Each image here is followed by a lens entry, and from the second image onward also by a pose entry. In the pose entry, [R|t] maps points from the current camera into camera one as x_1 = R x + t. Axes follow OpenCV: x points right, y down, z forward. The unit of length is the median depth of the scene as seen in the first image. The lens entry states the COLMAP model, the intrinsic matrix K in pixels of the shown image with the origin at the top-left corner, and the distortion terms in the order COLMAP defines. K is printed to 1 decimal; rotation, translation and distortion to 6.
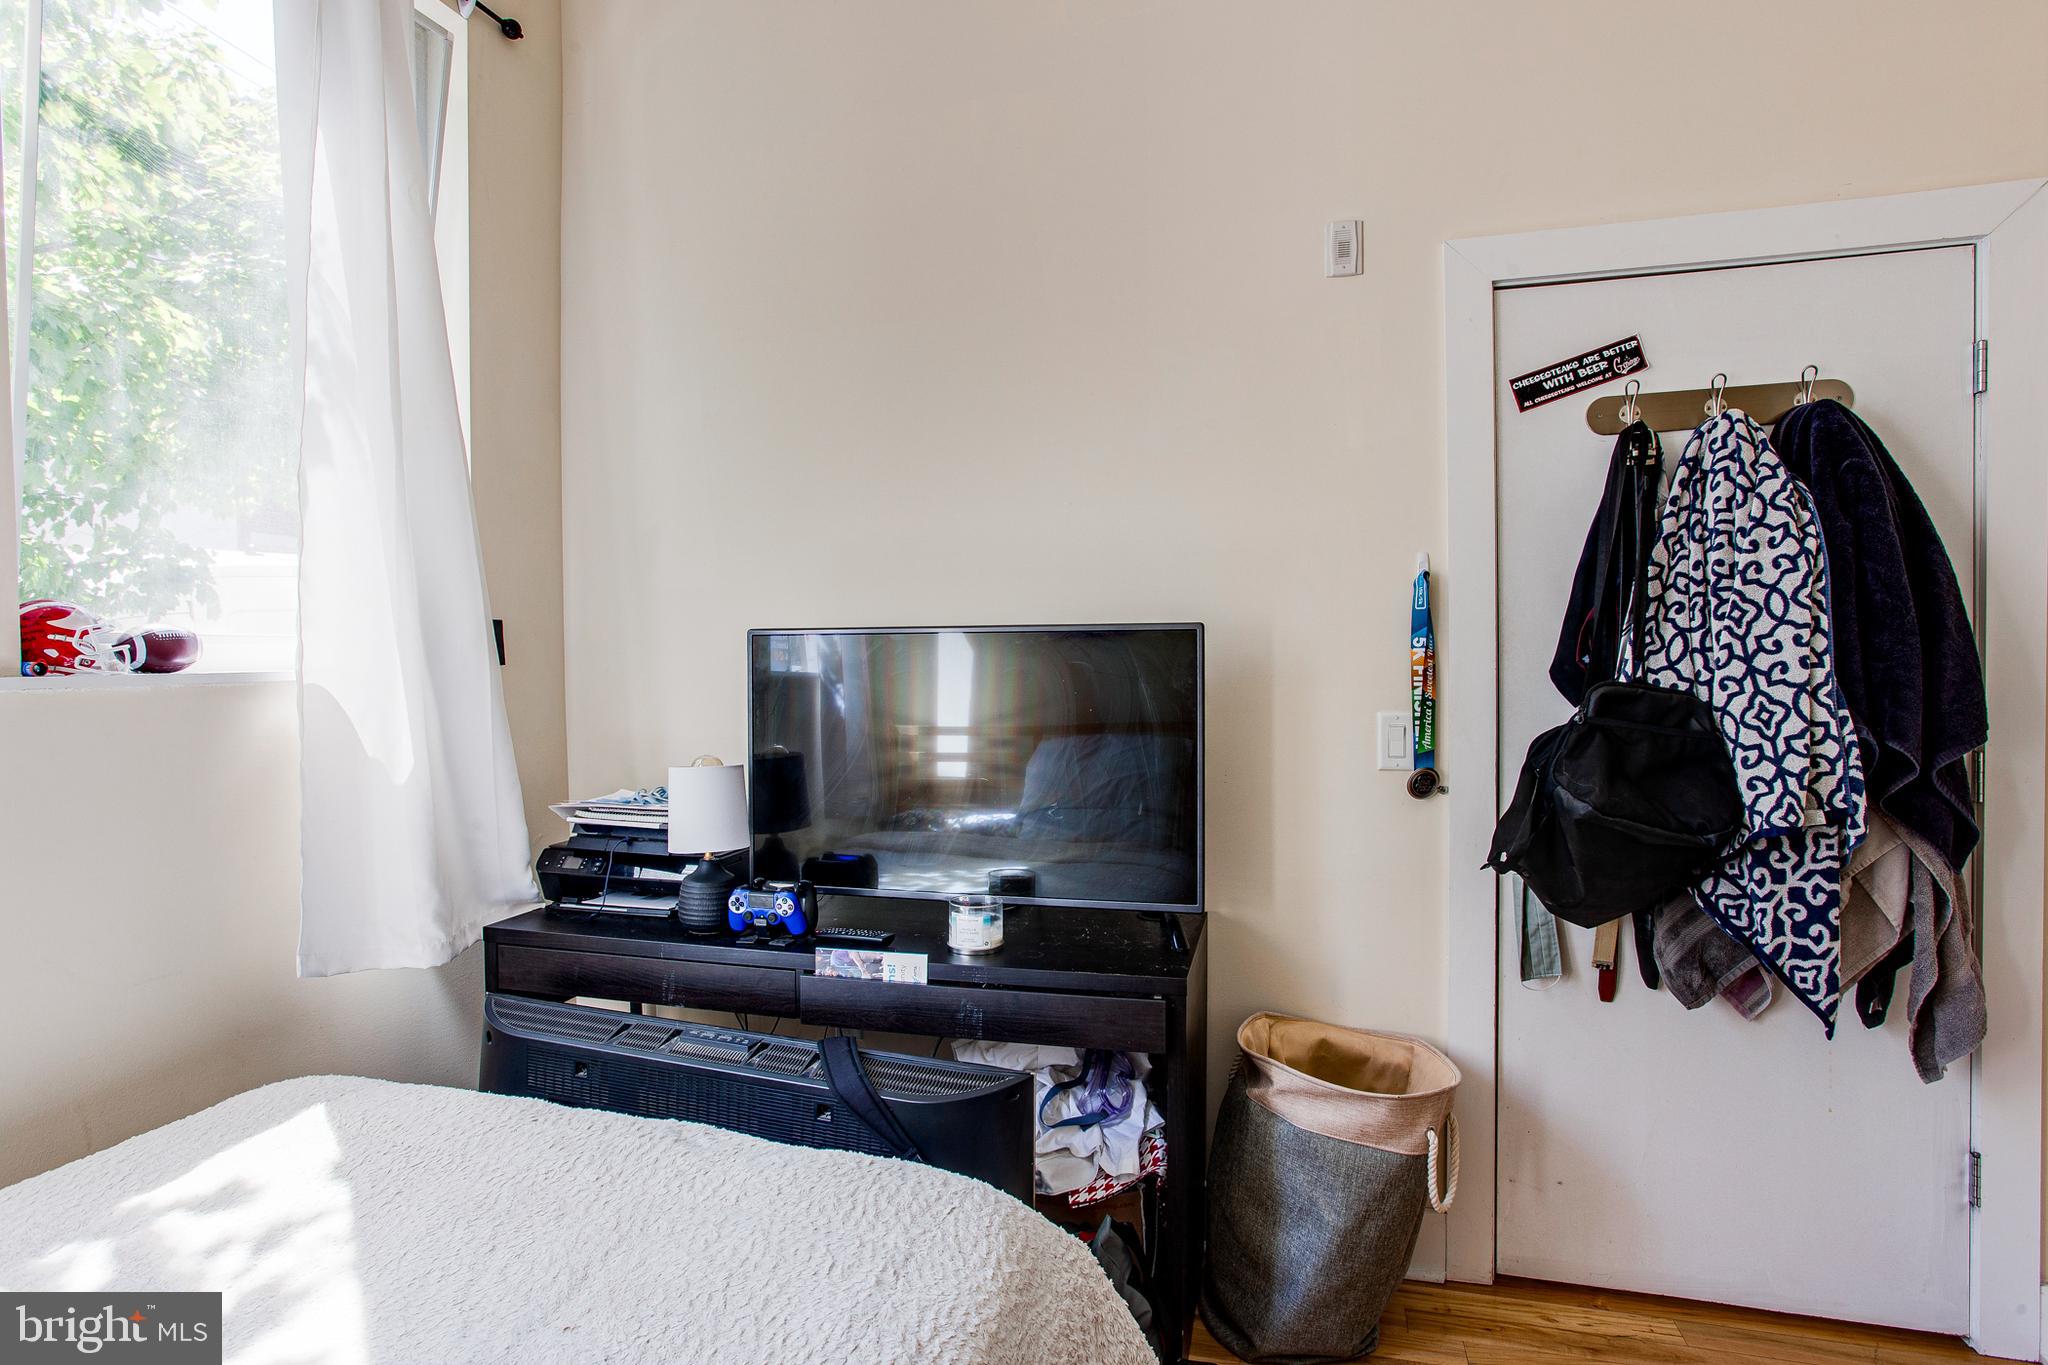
lens RADIAL K [[989.1, 0, 1019.4], [0, 989.1, 678.0], [0, 0, 1]] dist [-0.067548, 0.037742]
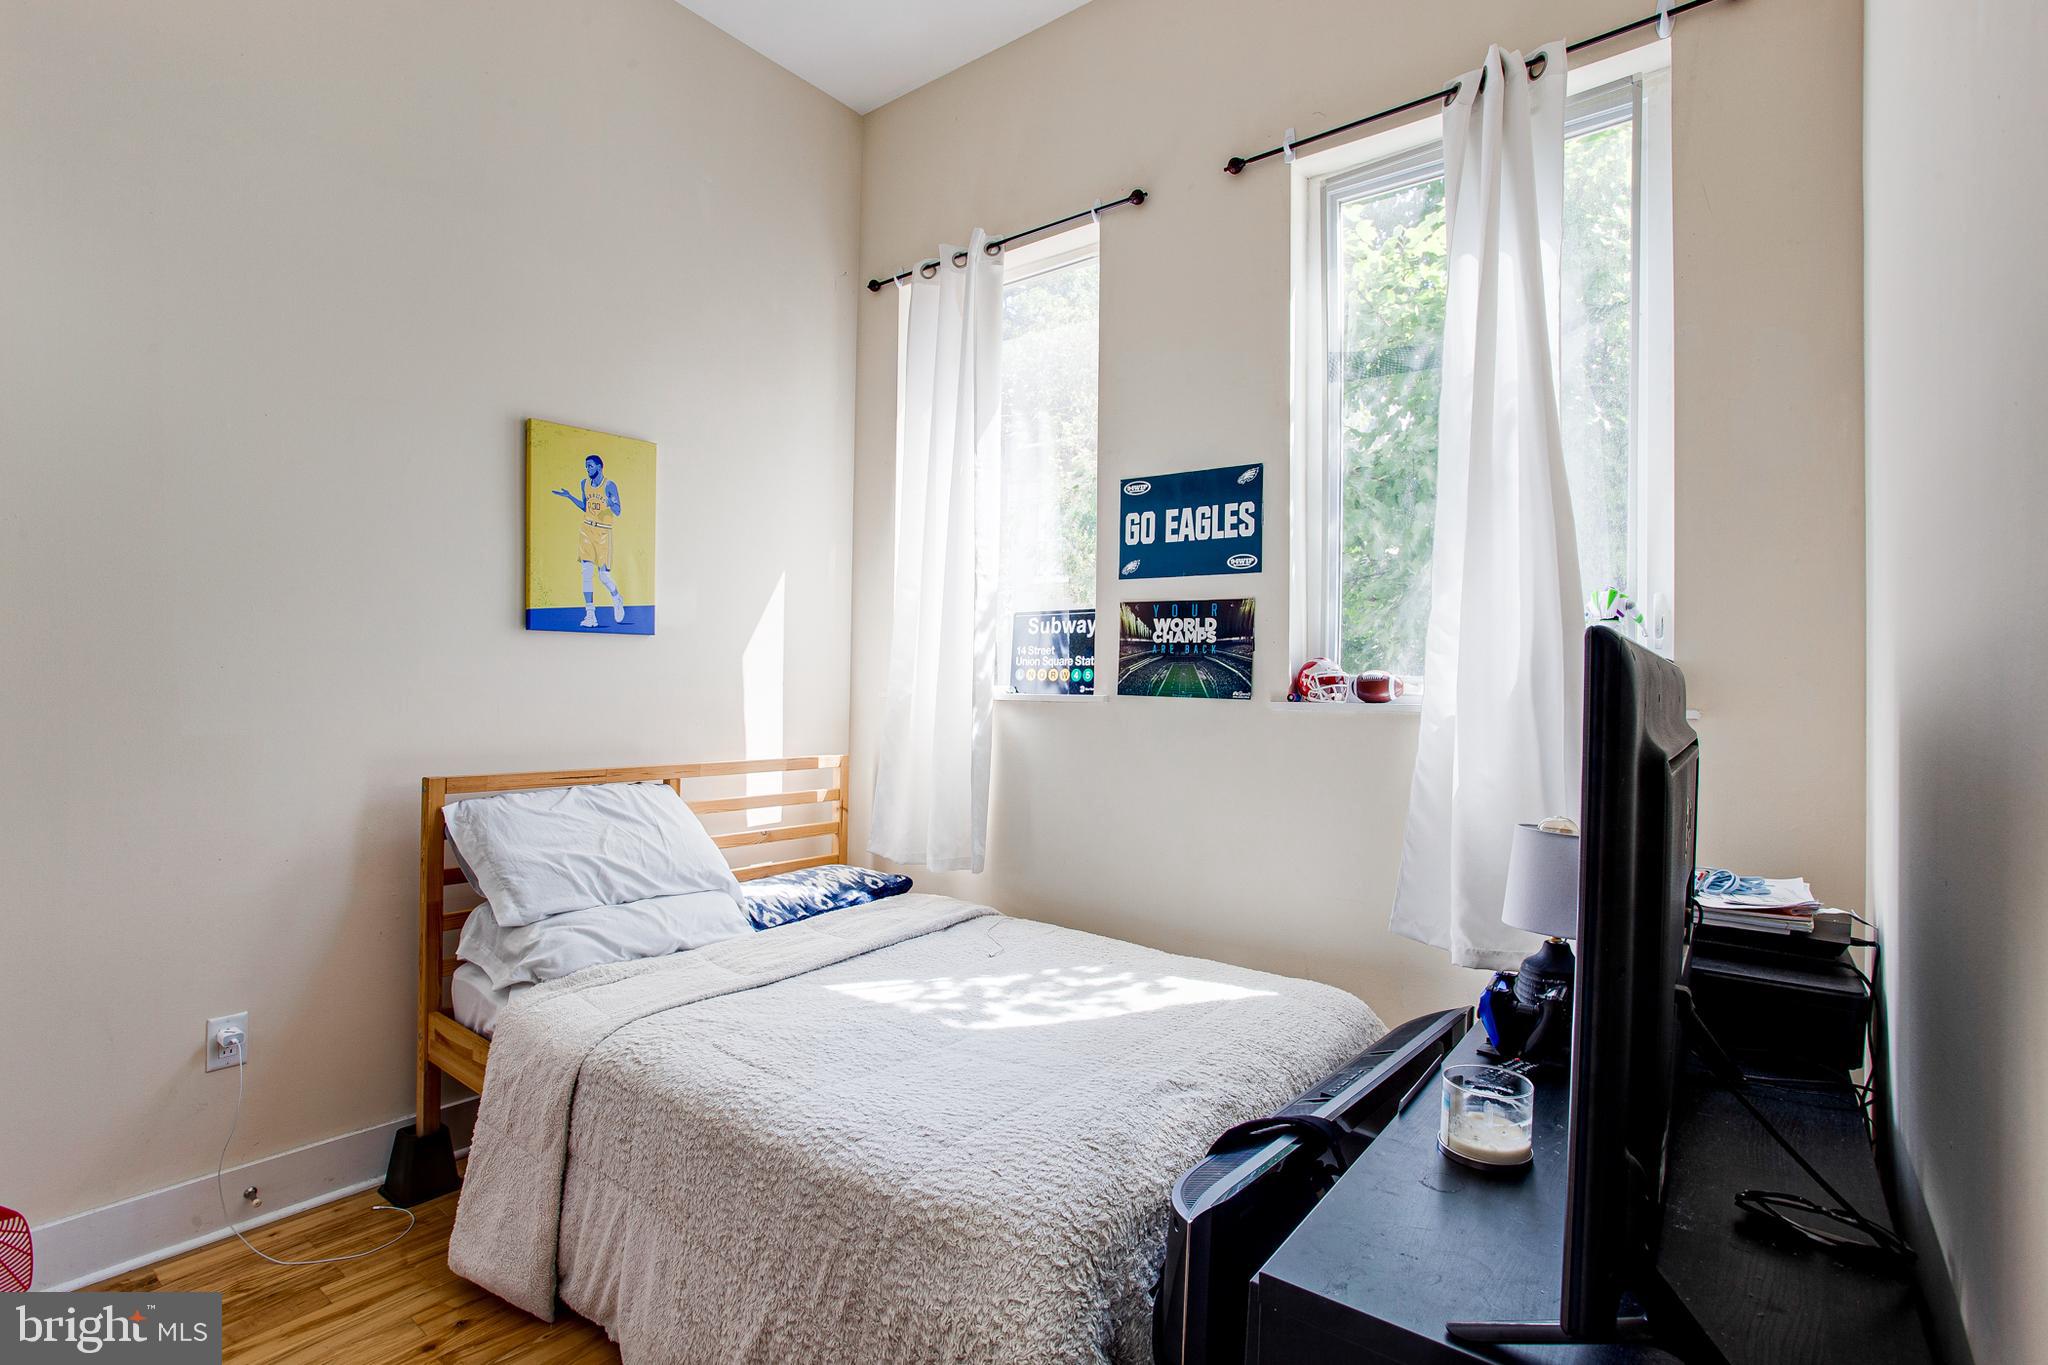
lens RADIAL K [[989.1, 0, 1019.4], [0, 989.1, 678.0], [0, 0, 1]] dist [-0.067548, 0.037742]
pose [[-0.382037, -0.003226, -0.924141, 0.777640], [-0.017863, 0.999833, 0.003894, -0.042280], [0.923974, 0.017996, -0.382031, 1.134715]]
